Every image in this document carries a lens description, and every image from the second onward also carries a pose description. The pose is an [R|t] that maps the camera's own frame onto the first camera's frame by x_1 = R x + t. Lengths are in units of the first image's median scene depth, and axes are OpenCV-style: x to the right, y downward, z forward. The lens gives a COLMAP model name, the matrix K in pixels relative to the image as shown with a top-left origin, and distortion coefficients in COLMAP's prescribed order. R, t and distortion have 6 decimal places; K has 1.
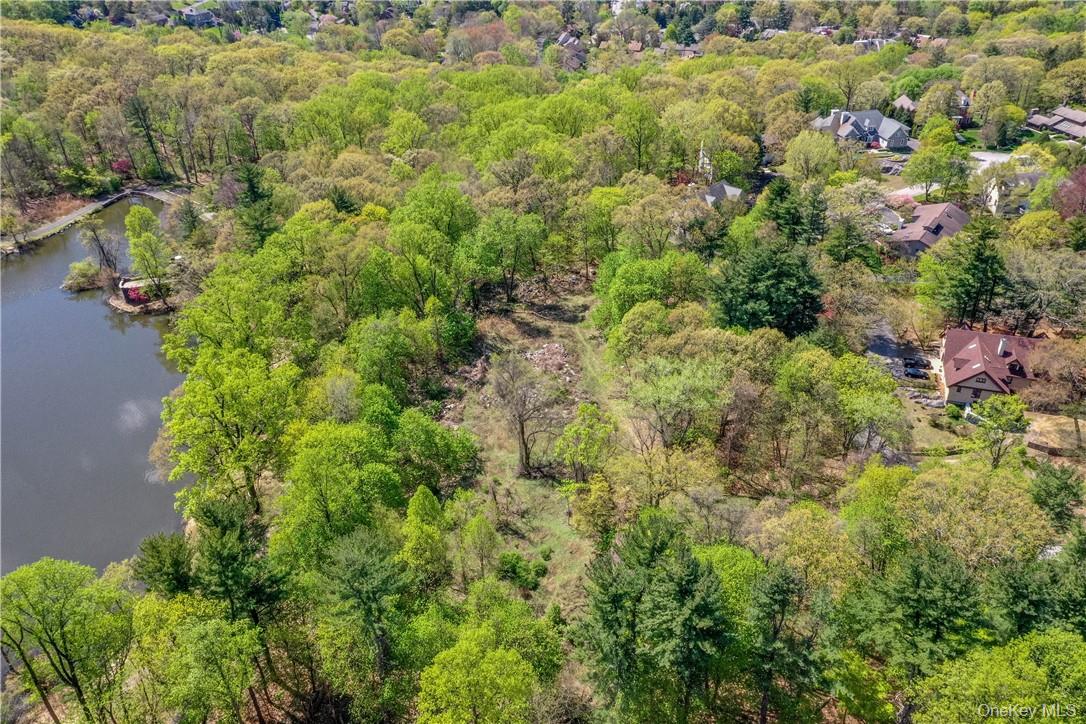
lens RADIAL K [[849.1, 0, 543.0], [0, 849.1, 346.5], [0, 0, 1]] dist [0.015217, 0.004885]
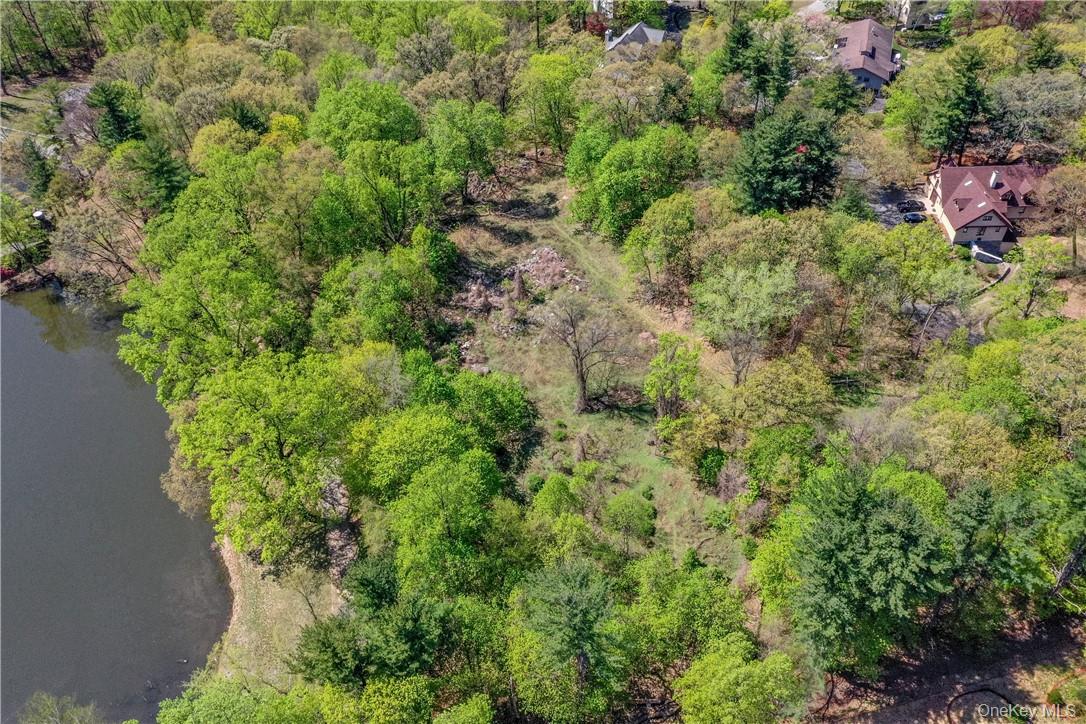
lens RADIAL K [[849.1, 0, 543.0], [0, 849.1, 346.5], [0, 0, 1]] dist [0.015217, 0.004885]
pose [[0.956693, -0.208099, 0.203553, -0.204972], [0.161386, 0.961116, 0.224075, -0.111765], [-0.242268, -0.181521, 0.953077, 0.114859]]
